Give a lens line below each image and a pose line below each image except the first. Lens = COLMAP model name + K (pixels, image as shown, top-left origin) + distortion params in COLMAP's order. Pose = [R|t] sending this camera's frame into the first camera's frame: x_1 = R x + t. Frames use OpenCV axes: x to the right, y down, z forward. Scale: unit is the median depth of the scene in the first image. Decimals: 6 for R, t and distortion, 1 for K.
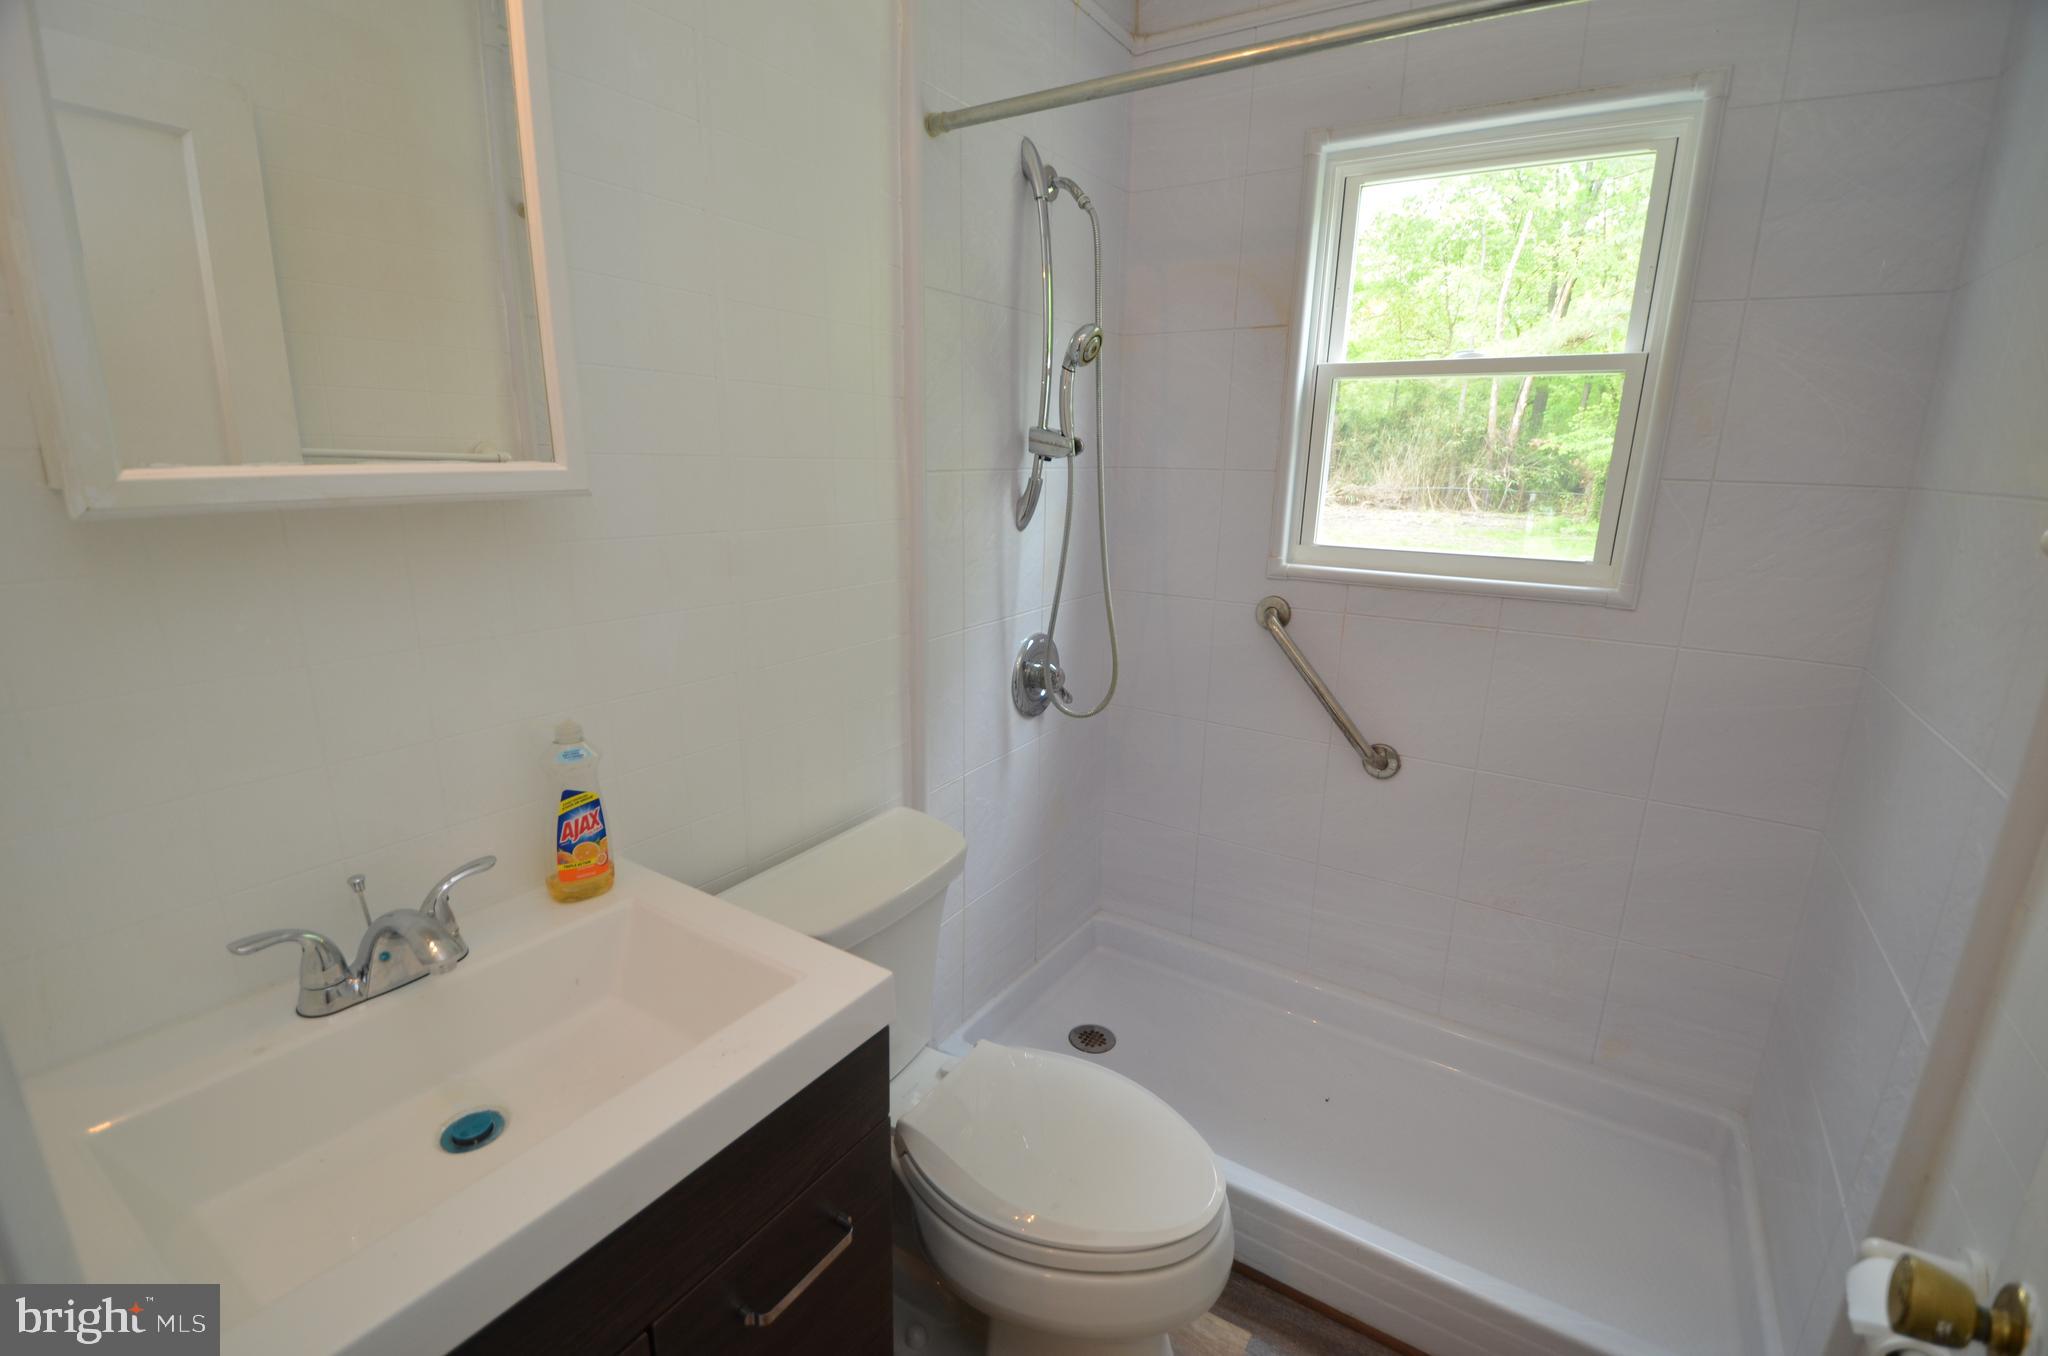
lens RADIAL K [[896.5, 0, 1025.9], [0, 896.5, 672.6], [0, 0, 1]] dist [0.000785, -0.000060]
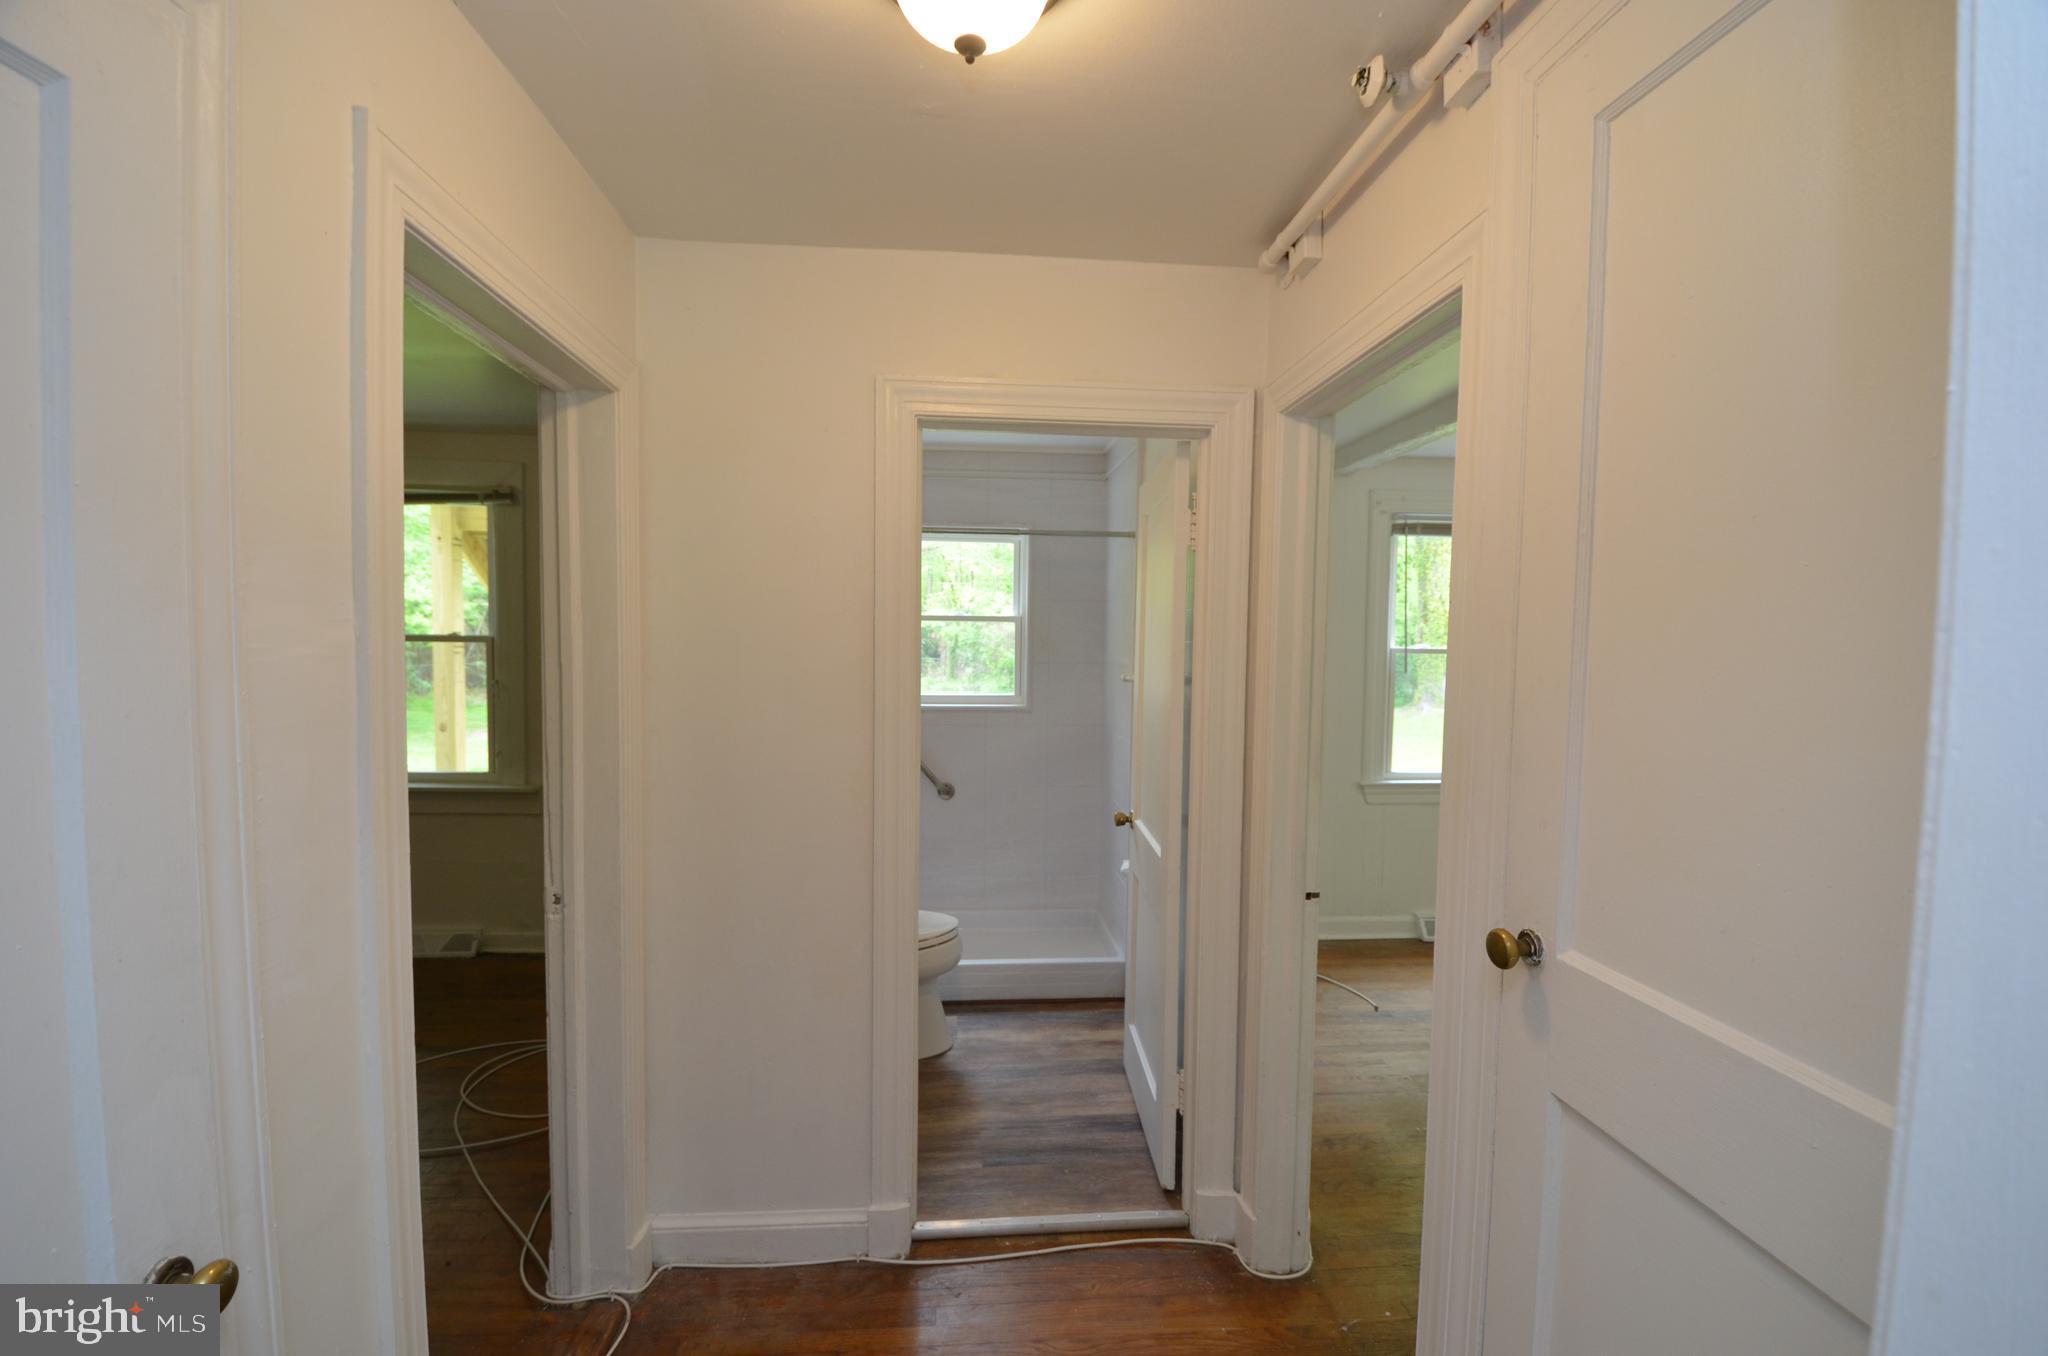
lens RADIAL K [[896.5, 0, 1023.7], [0, 896.5, 677.6], [0, 0, 1]] dist [0.000785, -0.000060]
pose [[0.794088, -0.047376, 0.605954, -0.760570], [0.156877, 0.979153, -0.129030, 0.139232], [-0.587209, 0.197522, 0.784966, -0.871002]]
